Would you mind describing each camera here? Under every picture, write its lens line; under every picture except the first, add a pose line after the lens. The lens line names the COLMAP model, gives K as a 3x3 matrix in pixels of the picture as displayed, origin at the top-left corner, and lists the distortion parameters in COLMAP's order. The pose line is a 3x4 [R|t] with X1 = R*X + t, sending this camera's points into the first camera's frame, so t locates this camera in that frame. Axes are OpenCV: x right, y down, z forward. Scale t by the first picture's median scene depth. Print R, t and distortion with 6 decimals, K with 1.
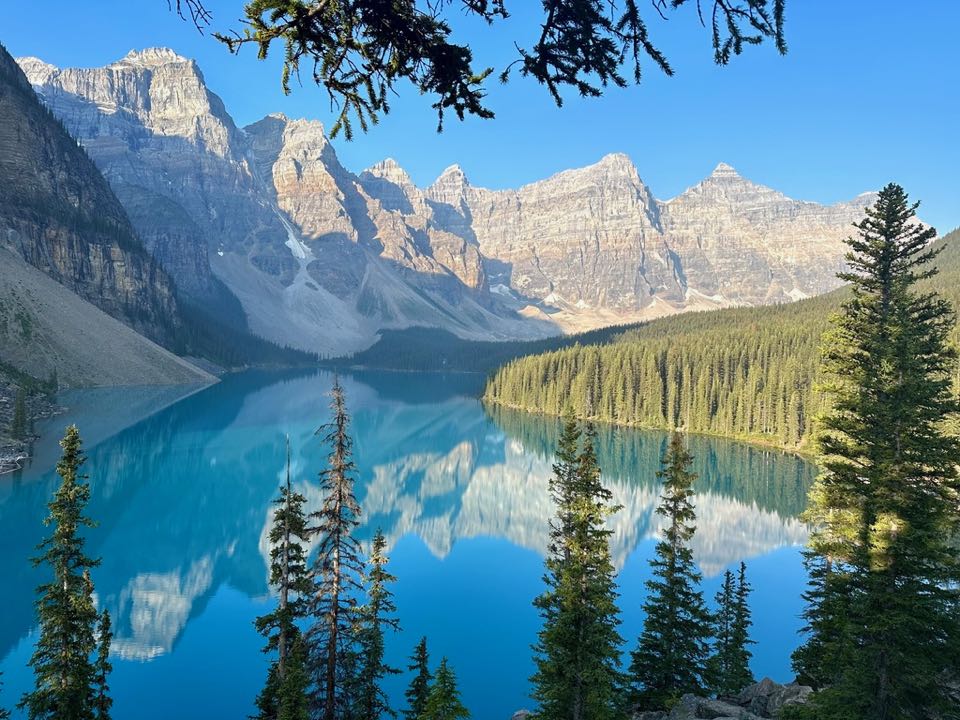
lens RADIAL K [[664.8, 0, 474.6], [0, 664.8, 356.5], [0, 0, 1]] dist [0.121522, -0.171883]
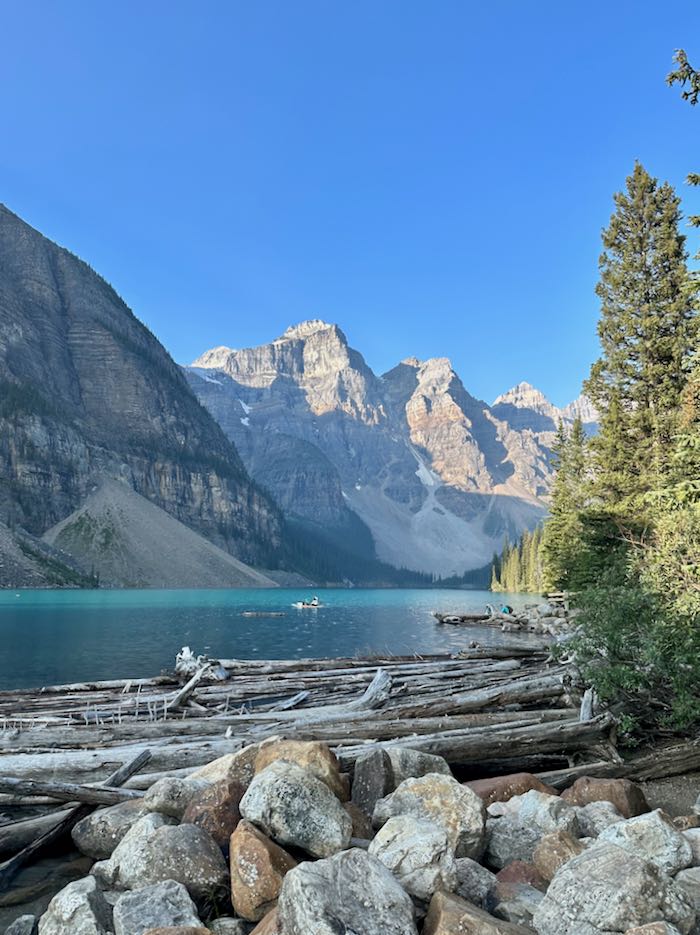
lens RADIAL K [[668.6, 0, 352.7], [0, 668.6, 471.6], [0, 0, 1]] dist [0.178987, -0.357606]
pose [[0.914976, -0.093874, -0.392436, 0.040685], [0.025221, 0.983965, -0.176568, 0.012206], [0.402719, 0.151658, 0.902672, 0.016437]]
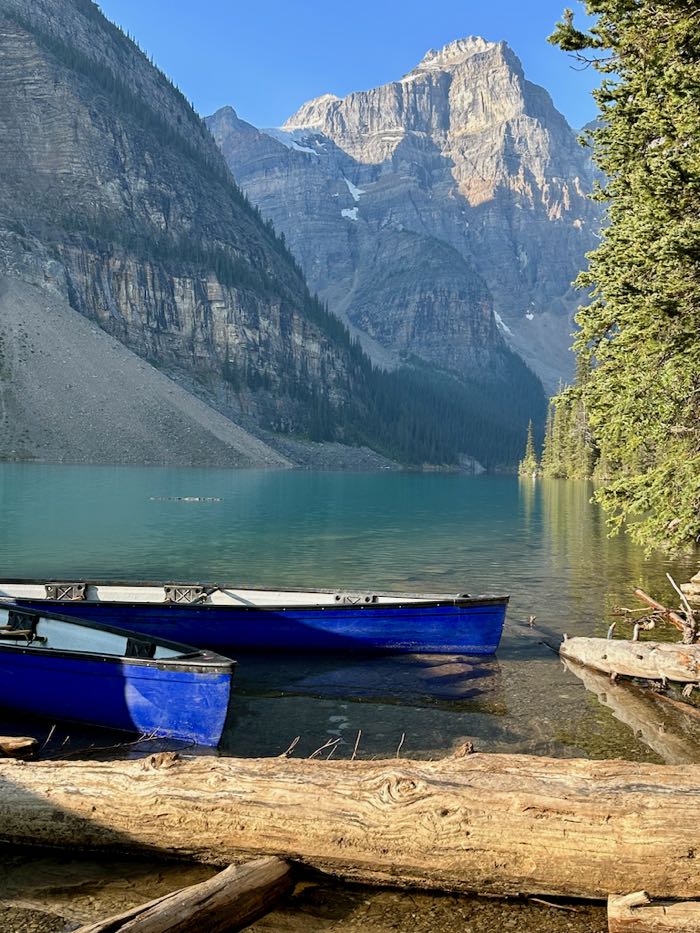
lens RADIAL K [[999.5, 0, 354.1], [0, 999.5, 468.0], [0, 0, 1]] dist [0.169078, -0.368104]
pose [[0.821993, -0.013761, -0.569331, 0.048731], [0.005748, 0.999858, -0.015869, 0.013149], [0.569468, 0.009772, 0.821955, 0.070066]]
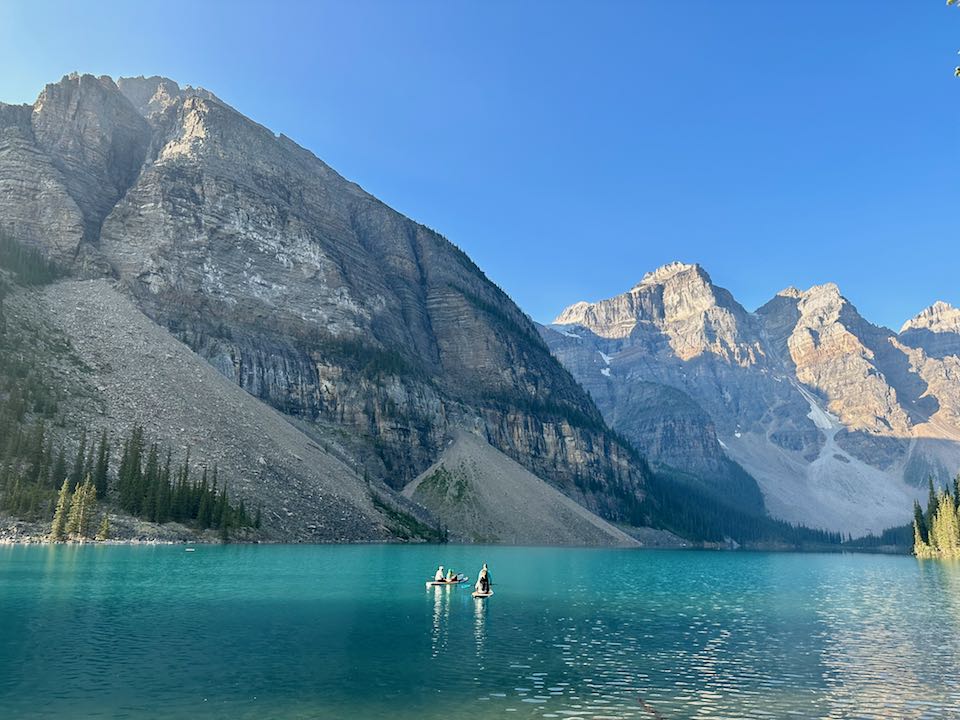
lens RADIAL K [[663.5, 0, 478.3], [0, 663.5, 358.6], [0, 0, 1]] dist [0.176122, -0.312314]
pose [[0.712395, -0.204425, -0.671345, 0.038111], [0.011527, 0.959913, -0.280062, 0.012126], [0.701684, 0.191776, 0.686193, 0.034523]]
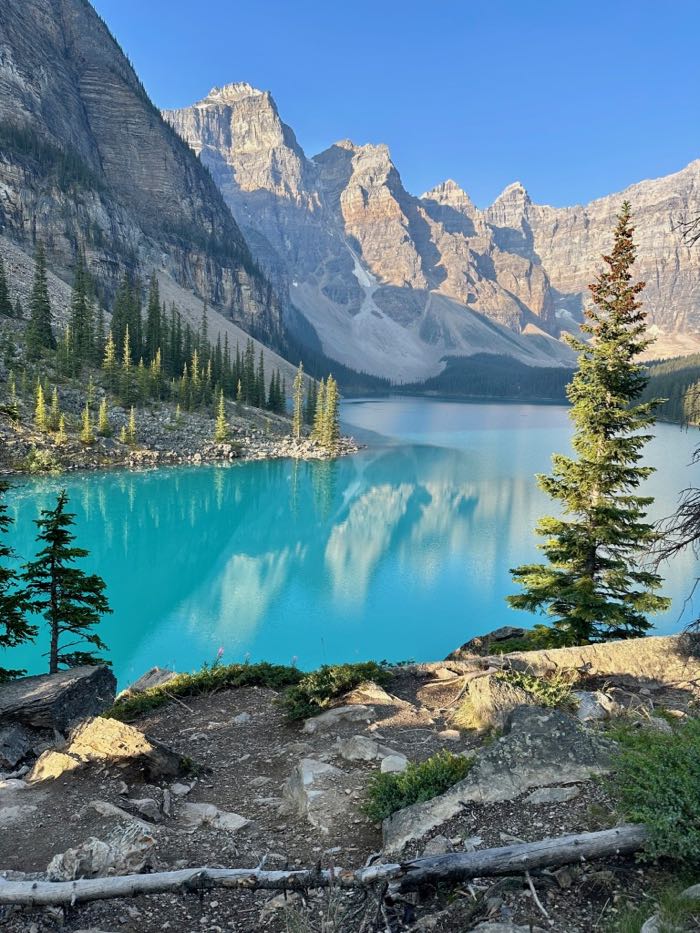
lens RADIAL K [[646.7, 0, 349.7], [0, 646.7, 469.2], [0, 0, 1]] dist [0.096126, -0.154068]
pose [[0.968612, 0.043597, -0.244726, -0.028282], [-0.012643, 0.991866, 0.126658, 0.004817], [0.248257, -0.119588, 0.961284, 0.003086]]
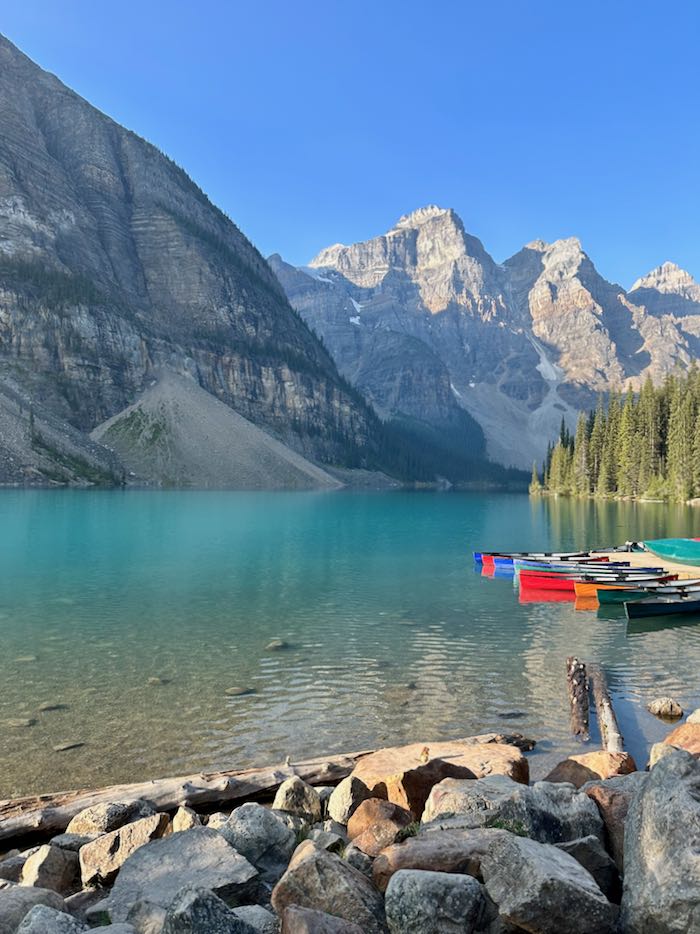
lens RADIAL K [[653.4, 0, 347.2], [0, 653.4, 465.8], [0, 0, 1]] dist [0.160722, -0.288779]
pose [[0.817247, -0.038455, -0.575002, 0.044692], [0.017092, 0.998950, -0.042515, 0.012101], [0.576033, 0.024917, 0.817046, 0.056795]]
